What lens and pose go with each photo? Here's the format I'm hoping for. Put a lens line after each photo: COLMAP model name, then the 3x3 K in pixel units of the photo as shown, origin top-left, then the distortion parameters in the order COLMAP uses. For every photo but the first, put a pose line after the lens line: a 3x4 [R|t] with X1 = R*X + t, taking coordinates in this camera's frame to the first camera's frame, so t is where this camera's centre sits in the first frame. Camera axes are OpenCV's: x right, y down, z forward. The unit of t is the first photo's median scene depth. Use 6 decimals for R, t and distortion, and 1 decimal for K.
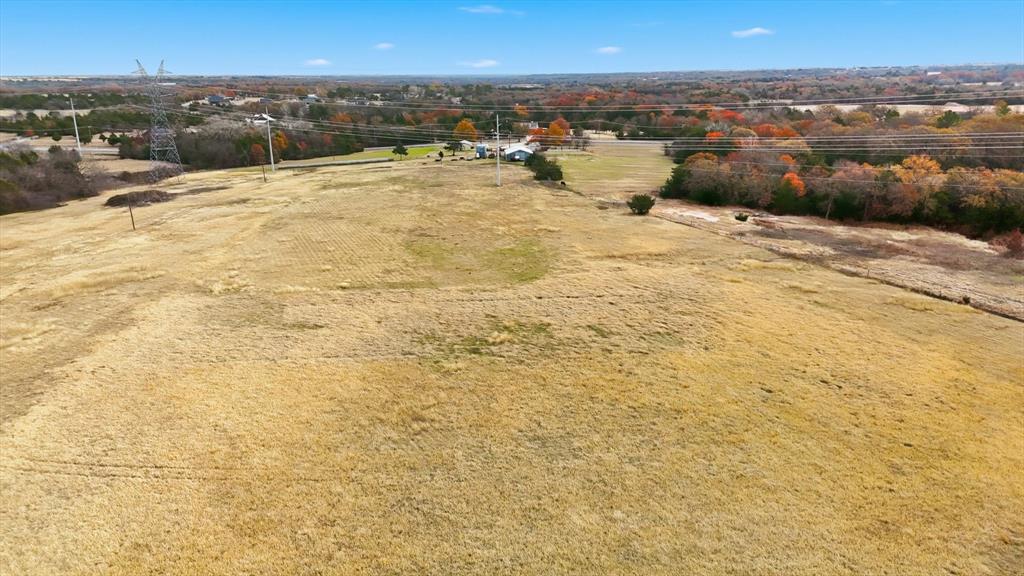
lens RADIAL K [[747.7, 0, 516.7], [0, 747.7, 287.7], [0, 0, 1]] dist [0.088265, -0.090096]
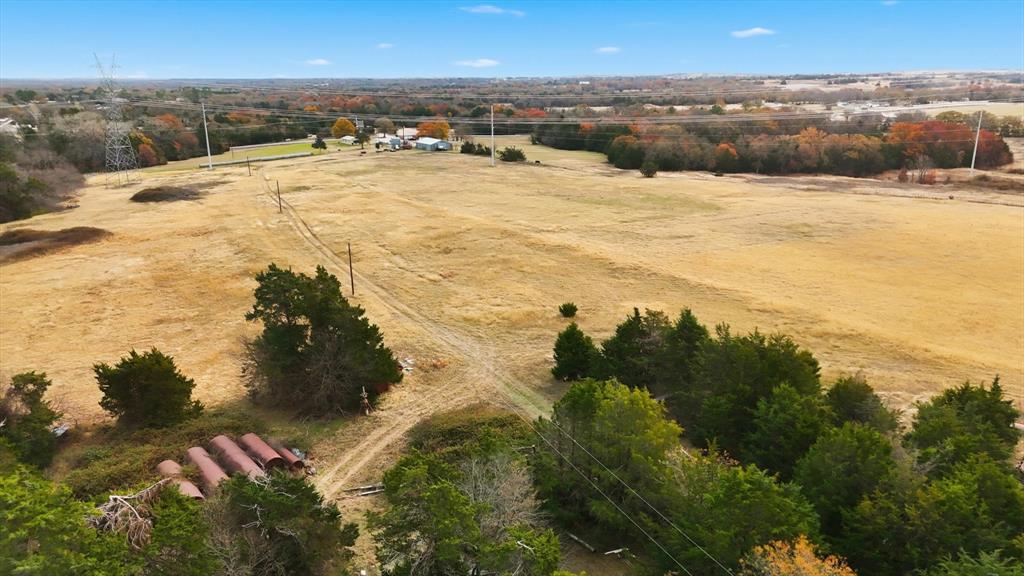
lens RADIAL K [[747.7, 0, 516.7], [0, 747.7, 287.7], [0, 0, 1]] dist [0.088265, -0.090096]
pose [[0.900377, -0.109526, 0.421100, -0.378610], [0.113463, 0.993417, 0.015781, 0.028624], [-0.420056, 0.033571, 0.906877, -0.055261]]
